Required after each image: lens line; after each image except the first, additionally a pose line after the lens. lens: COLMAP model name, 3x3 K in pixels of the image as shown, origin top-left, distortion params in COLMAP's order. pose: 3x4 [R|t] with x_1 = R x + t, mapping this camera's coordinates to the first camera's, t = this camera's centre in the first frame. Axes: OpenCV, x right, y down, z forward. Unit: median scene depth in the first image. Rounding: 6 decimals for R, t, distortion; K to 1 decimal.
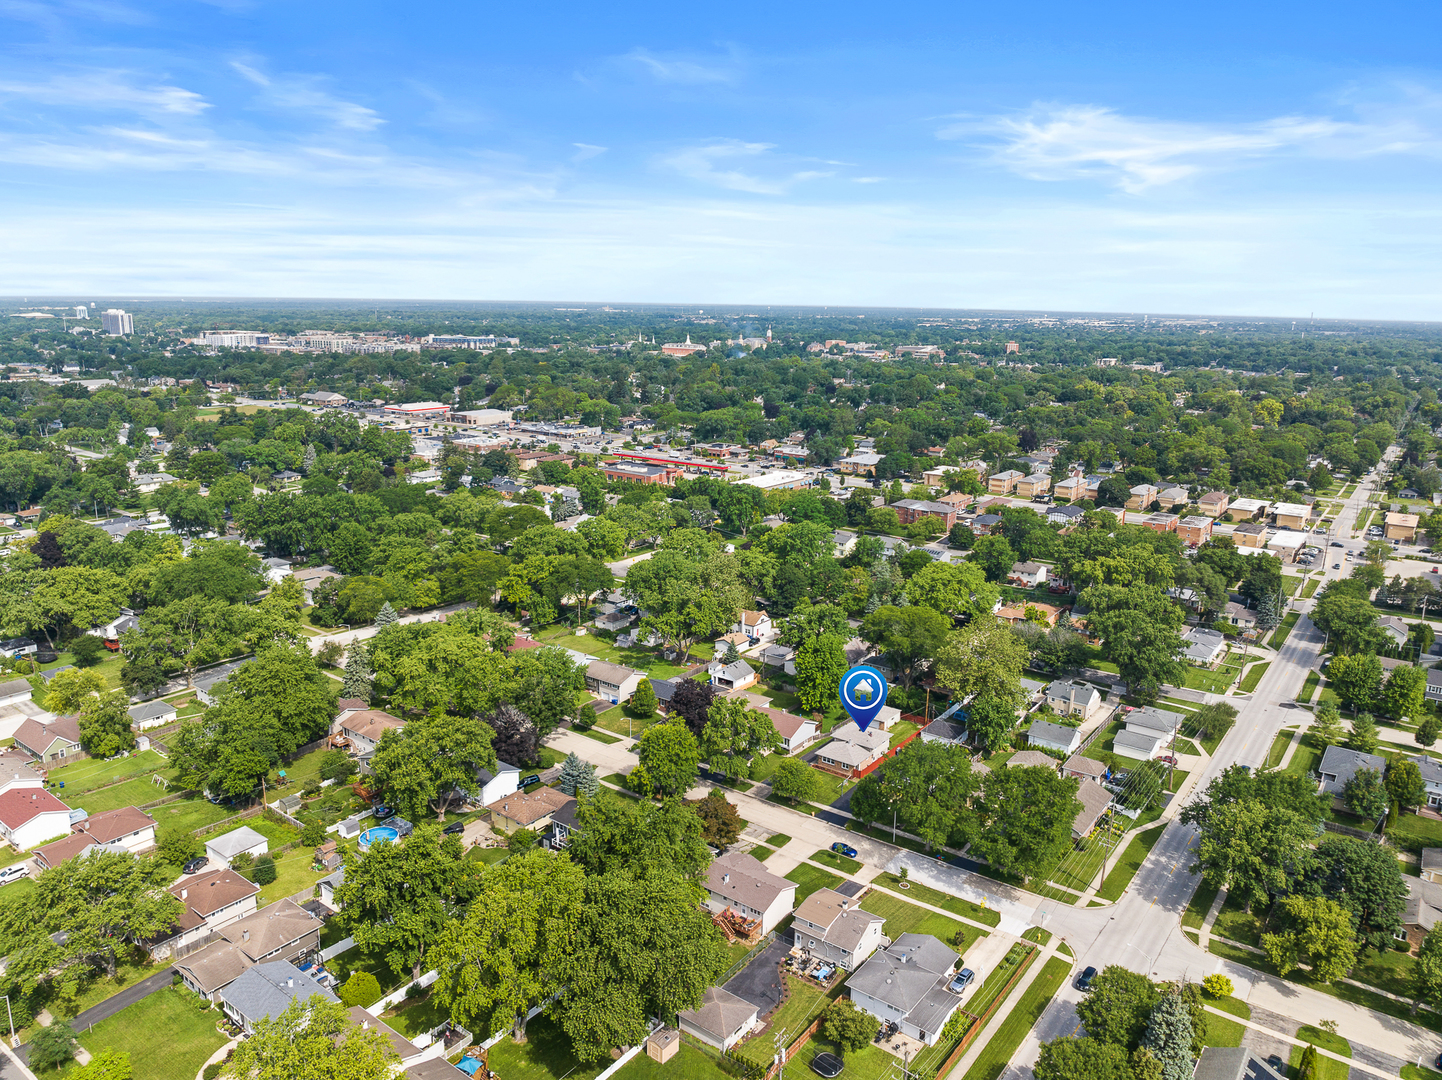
lens RADIAL K [[1044.5, 0, 721.0], [0, 1044.5, 540.0], [0, 0, 1]] dist [-0.033796, -0.007986]
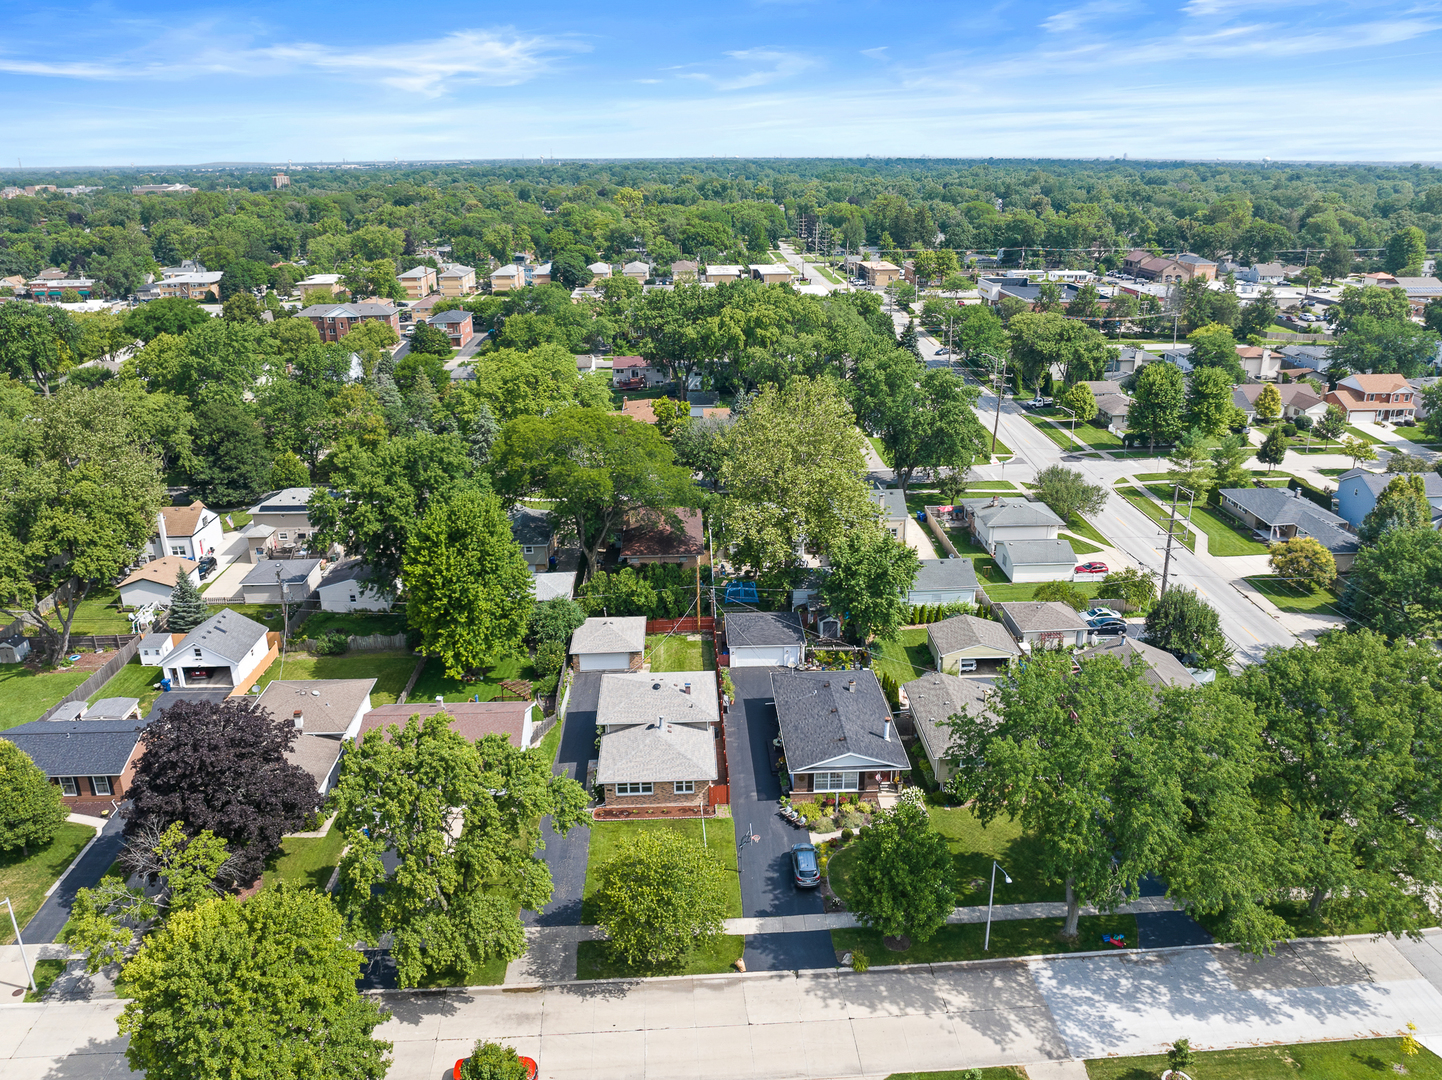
lens RADIAL K [[1062.9, 0, 721.0], [0, 1062.9, 540.0], [0, 0, 1]] dist [-0.024181, -0.011184]
pose [[0.774948, -0.237519, 0.585696, -0.063408], [0.166756, 0.970700, 0.173012, 0.044947], [-0.609629, -0.036407, 0.791850, 0.516558]]
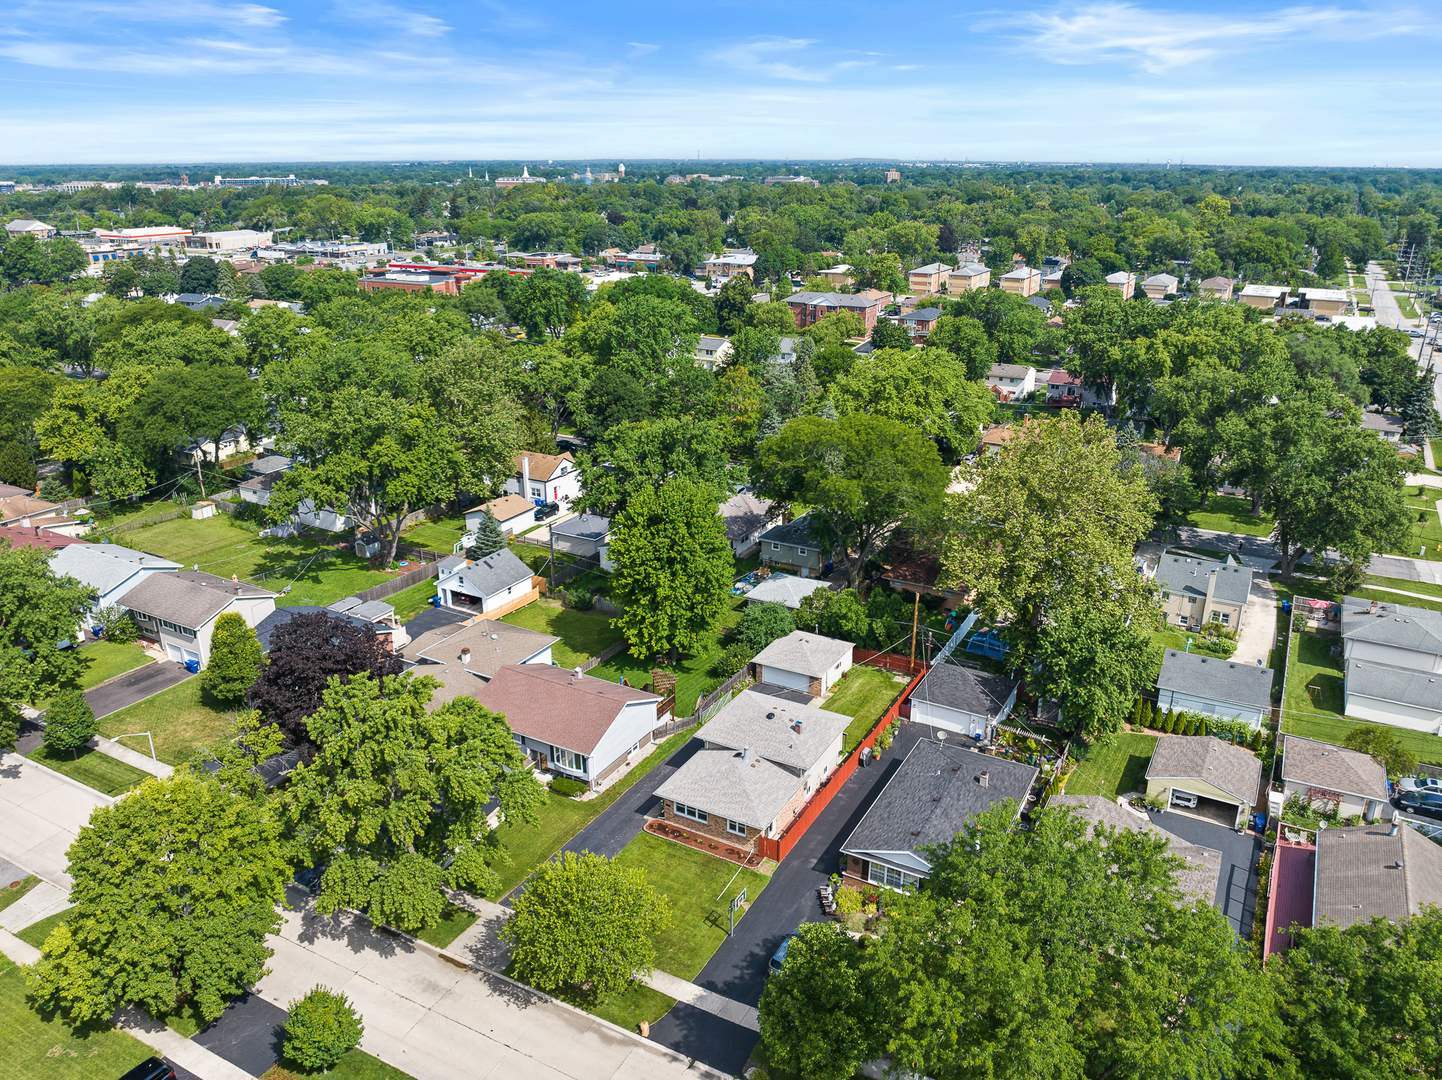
lens RADIAL K [[1044.5, 0, 721.0], [0, 1044.5, 540.0], [0, 0, 1]] dist [-0.033796, -0.007986]
pose [[0.991723, -0.059451, 0.113800, 0.059618], [0.045495, 0.991545, 0.121526, 0.054744], [-0.120063, -0.115343, 0.986043, 0.496672]]
